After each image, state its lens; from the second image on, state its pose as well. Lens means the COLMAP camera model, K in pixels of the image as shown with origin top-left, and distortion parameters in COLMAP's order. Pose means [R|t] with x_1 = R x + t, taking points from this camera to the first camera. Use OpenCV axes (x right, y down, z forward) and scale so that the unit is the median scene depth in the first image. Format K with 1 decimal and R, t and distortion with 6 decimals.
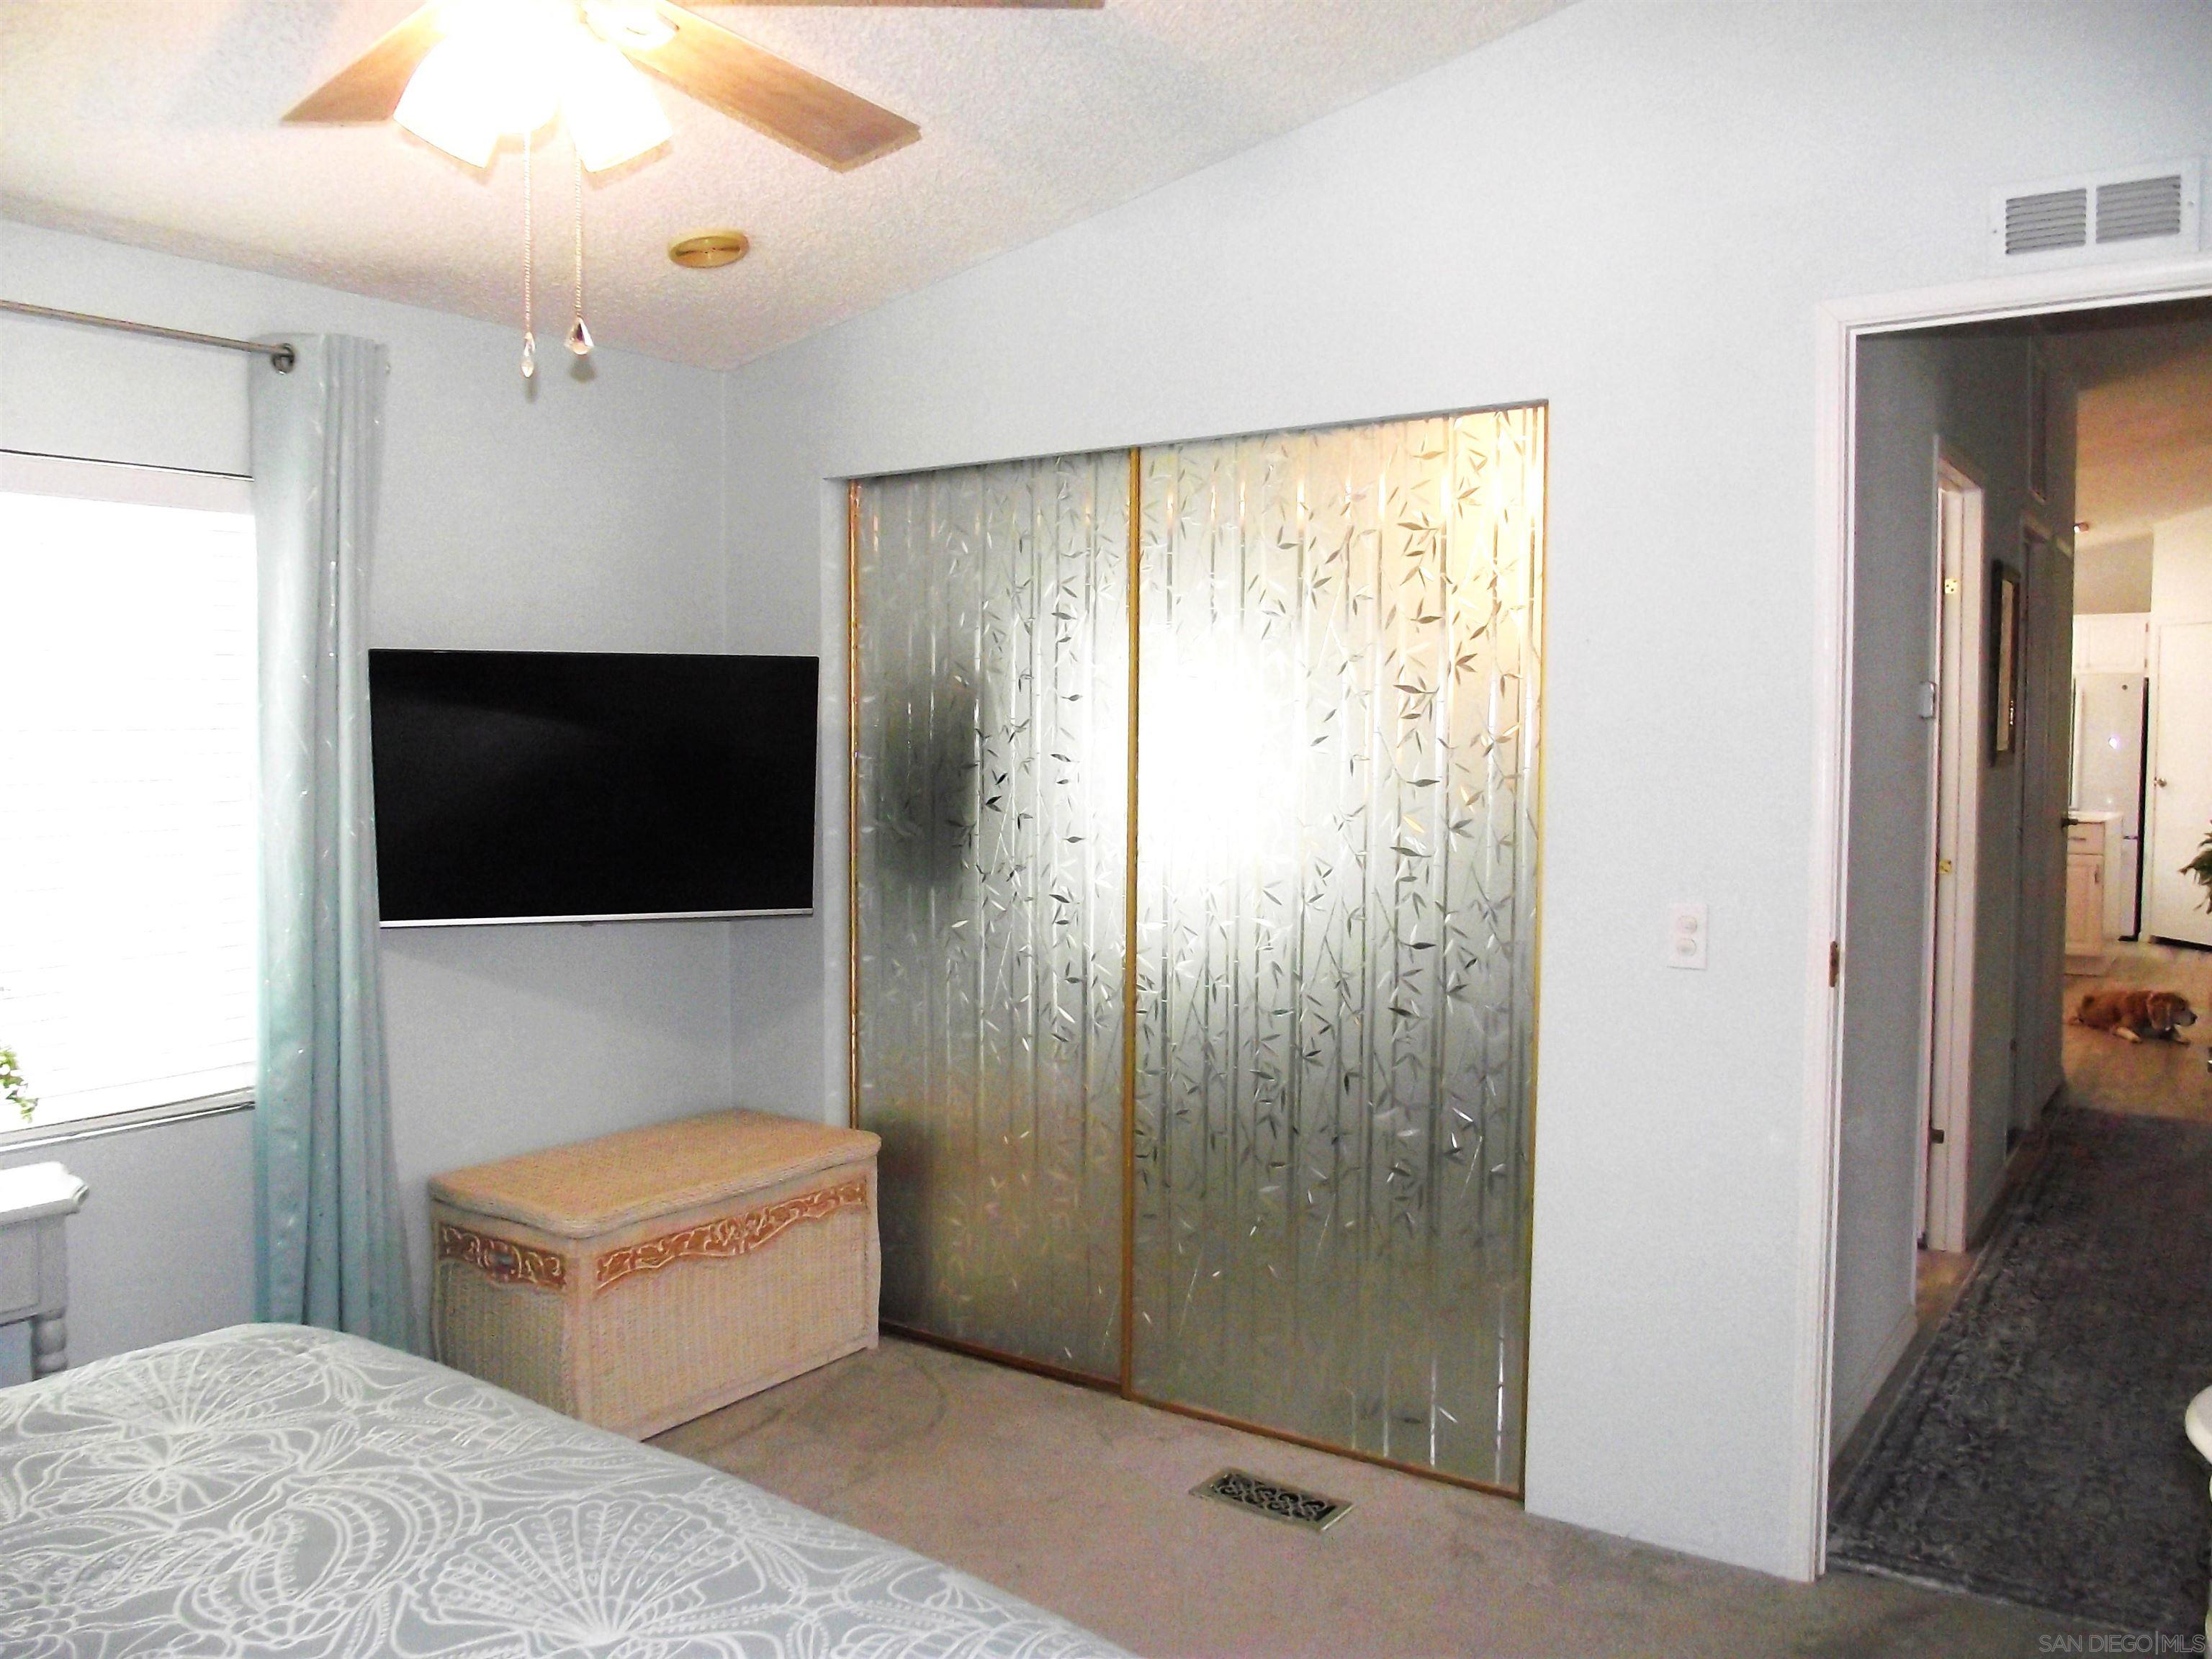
lens RADIAL K [[1727.0, 0, 1138.8], [0, 1727.0, 817.1], [0, 0, 1]] dist [-0.077917, 0.053178]
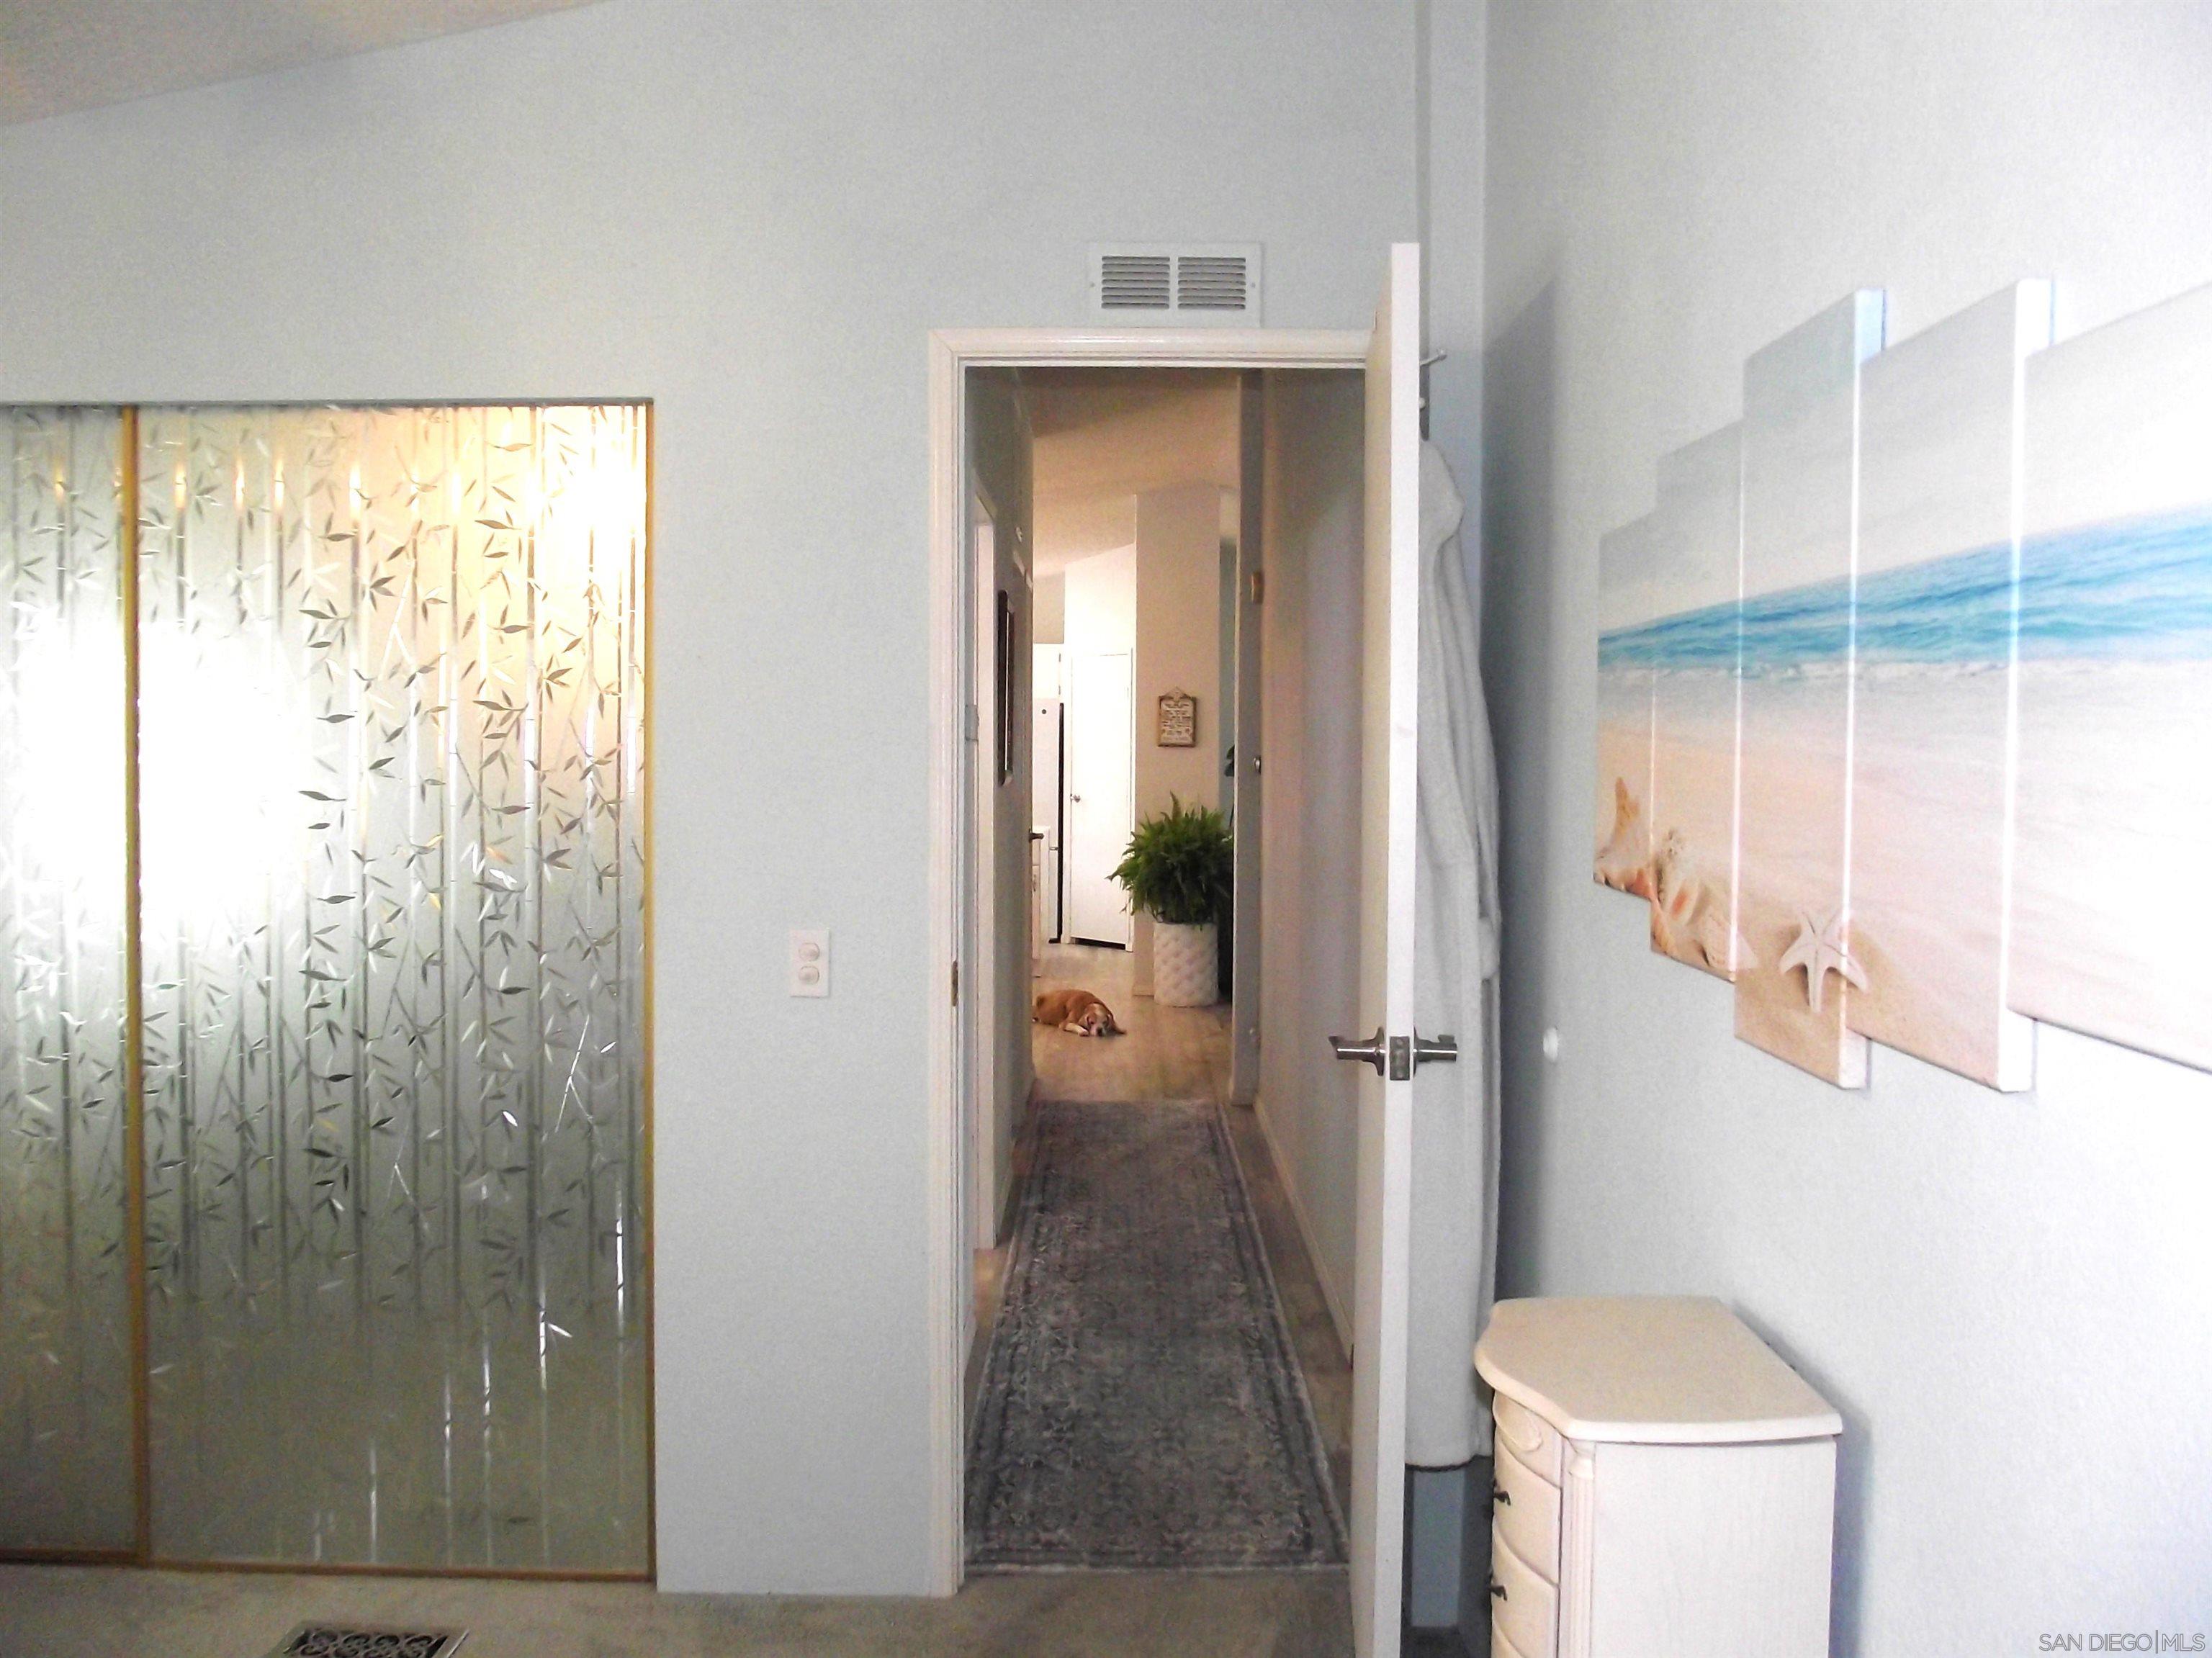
lens RADIAL K [[1788.5, 0, 1109.3], [0, 1788.5, 824.4], [0, 0, 1]] dist [-0.077754, 0.059763]
pose [[0.832179, -0.016810, 0.554253, -0.086092], [0.021075, 0.999777, -0.001321, -0.004320], [-0.554107, 0.012780, 0.832347, 0.053162]]
